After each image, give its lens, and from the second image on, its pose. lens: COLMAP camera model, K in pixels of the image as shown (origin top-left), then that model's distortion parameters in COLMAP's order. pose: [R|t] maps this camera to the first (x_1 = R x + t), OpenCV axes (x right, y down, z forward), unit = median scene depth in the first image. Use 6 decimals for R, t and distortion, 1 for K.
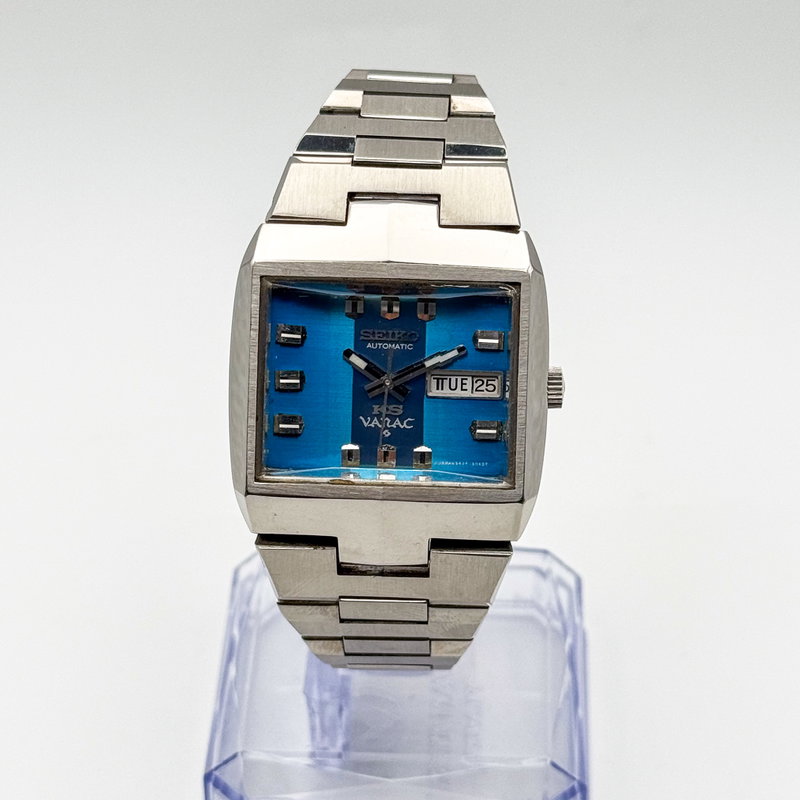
lens RADIAL K [[2404.8, 0, 397.6], [0, 2404.8, 397.6], [0, 0, 1]] dist [0.337026, 0.000000]
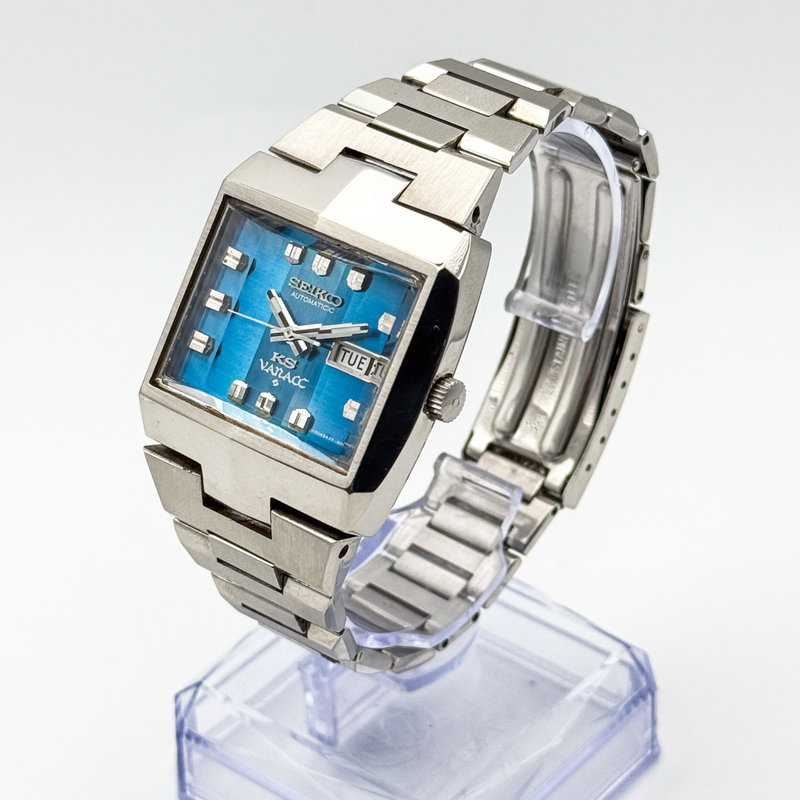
lens RADIAL K [[2404.8, 0, 396.2], [0, 2404.8, 402.8], [0, 0, 1]] dist [0.337026, 0.000000]
pose [[0.805459, 0.324322, -0.496035, 0.527140], [-0.358654, 0.933060, 0.027682, -0.022544], [0.471808, 0.155608, 0.867861, 0.169820]]
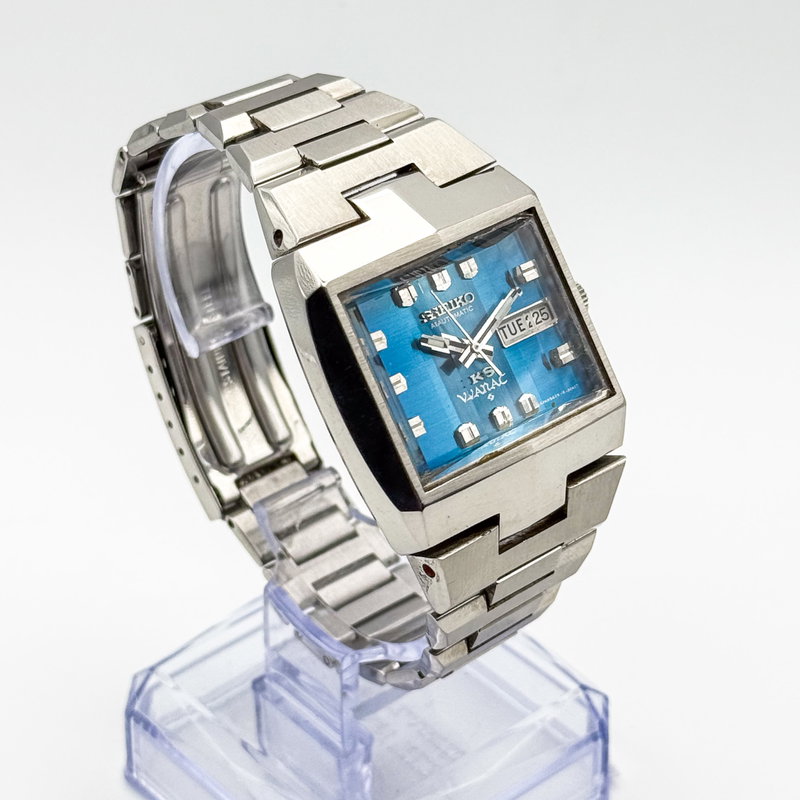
lens RADIAL K [[2404.8, 0, 399.3], [0, 2404.8, 399.3], [0, 0, 1]] dist [0.337026, 0.000000]
pose [[0.715263, -0.376390, 0.588837, -0.610409], [0.424974, 0.903143, 0.061078, -0.060315], [-0.554793, 0.206553, 0.805941, 0.229889]]
